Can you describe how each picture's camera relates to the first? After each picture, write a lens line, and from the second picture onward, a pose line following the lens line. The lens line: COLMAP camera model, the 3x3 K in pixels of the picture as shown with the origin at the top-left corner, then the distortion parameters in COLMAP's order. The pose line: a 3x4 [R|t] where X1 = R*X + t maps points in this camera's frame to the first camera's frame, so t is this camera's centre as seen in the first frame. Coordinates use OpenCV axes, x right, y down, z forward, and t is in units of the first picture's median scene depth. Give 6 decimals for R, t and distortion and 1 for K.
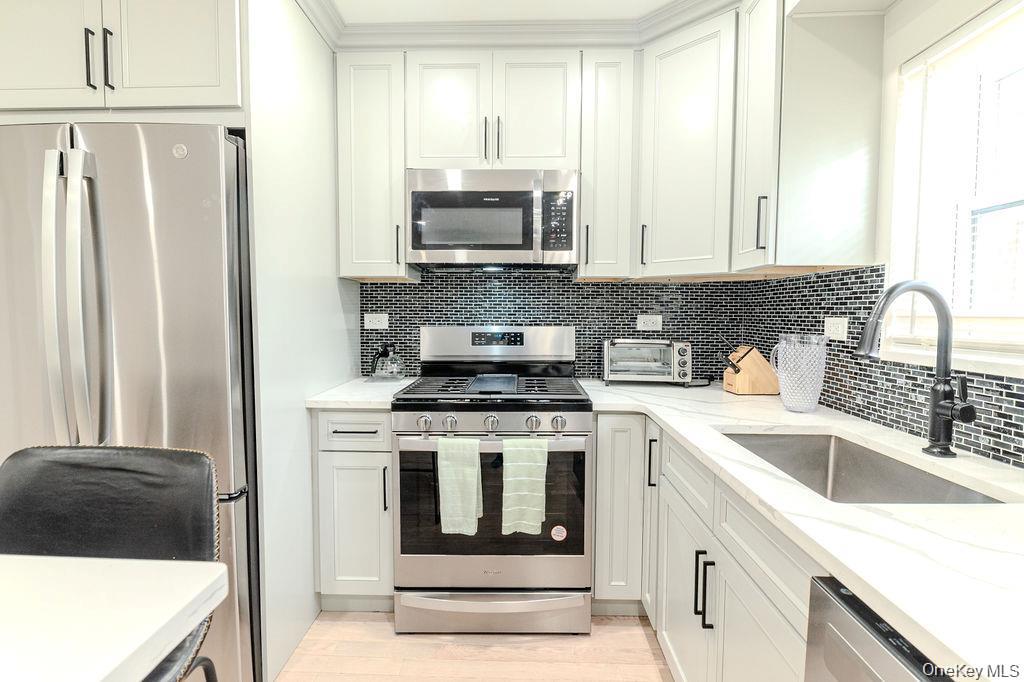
lens RADIAL K [[478.7, 0, 512.0], [0, 478.7, 341.0], [0, 0, 1]] dist [-0.000519, -0.013297]
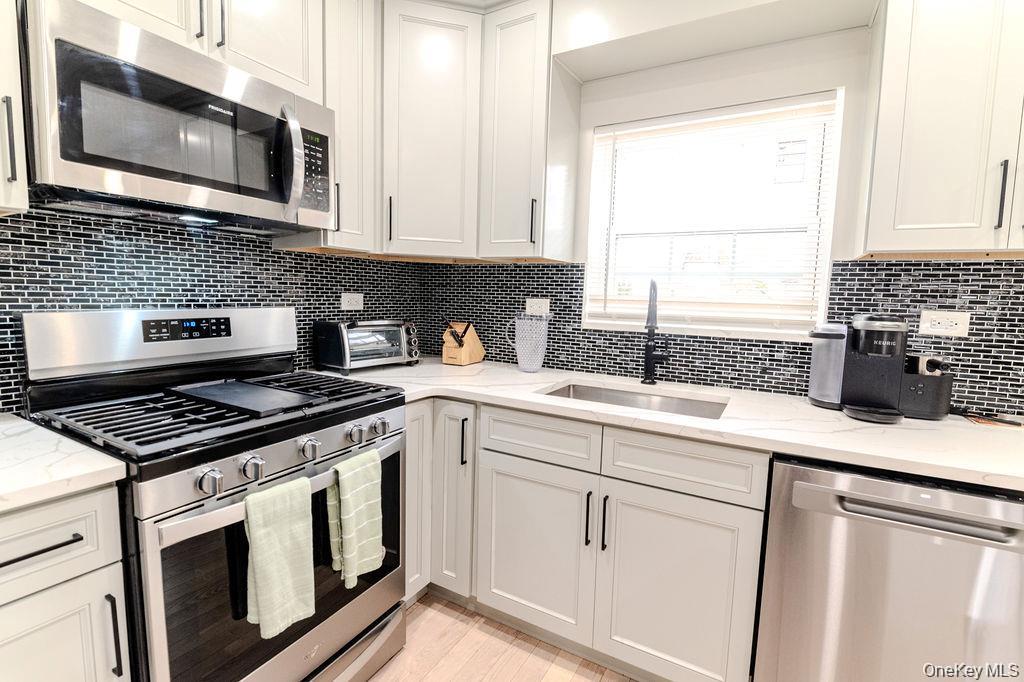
lens RADIAL K [[467.4, 0, 512.0], [0, 467.4, 341.0], [0, 0, 1]] dist [0.000230, -0.006930]
pose [[0.472935, -0.079941, 0.877464, -0.477033], [0.027666, 0.996732, 0.075895, -0.029984], [-0.880663, -0.011618, 0.473601, 0.406112]]
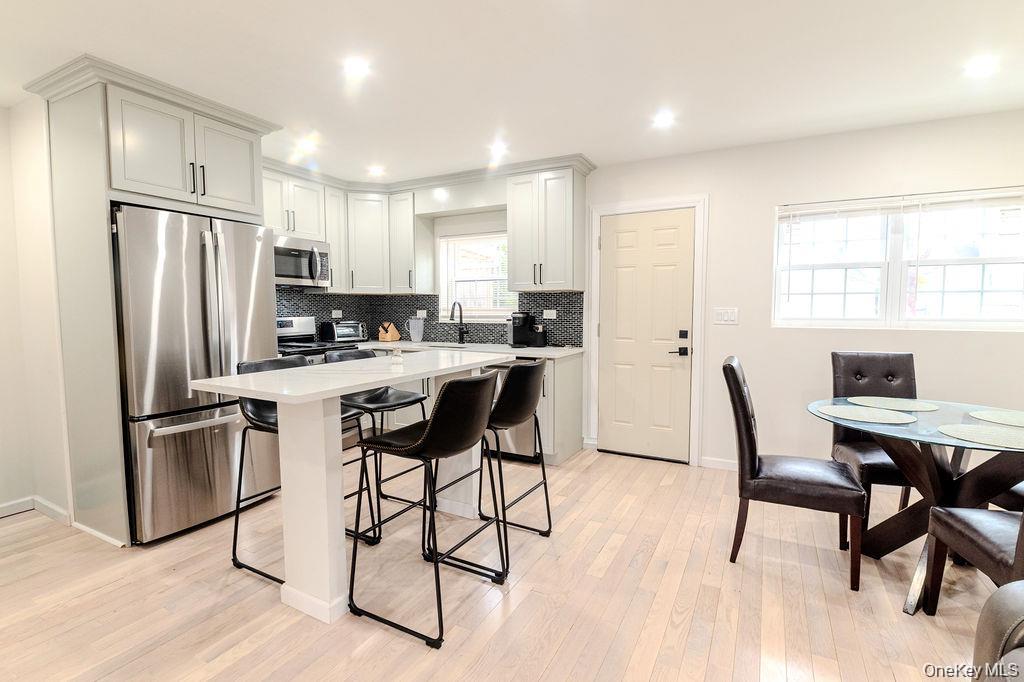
lens RADIAL K [[478.7, 0, 512.0], [0, 478.7, 341.0], [0, 0, 1]] dist [-0.000519, -0.013297]
pose [[0.446032, -0.066638, 0.892533, -1.610263], [0.057331, 0.997304, 0.045810, 0.034097], [-0.893179, 0.030737, 0.448650, -0.771967]]
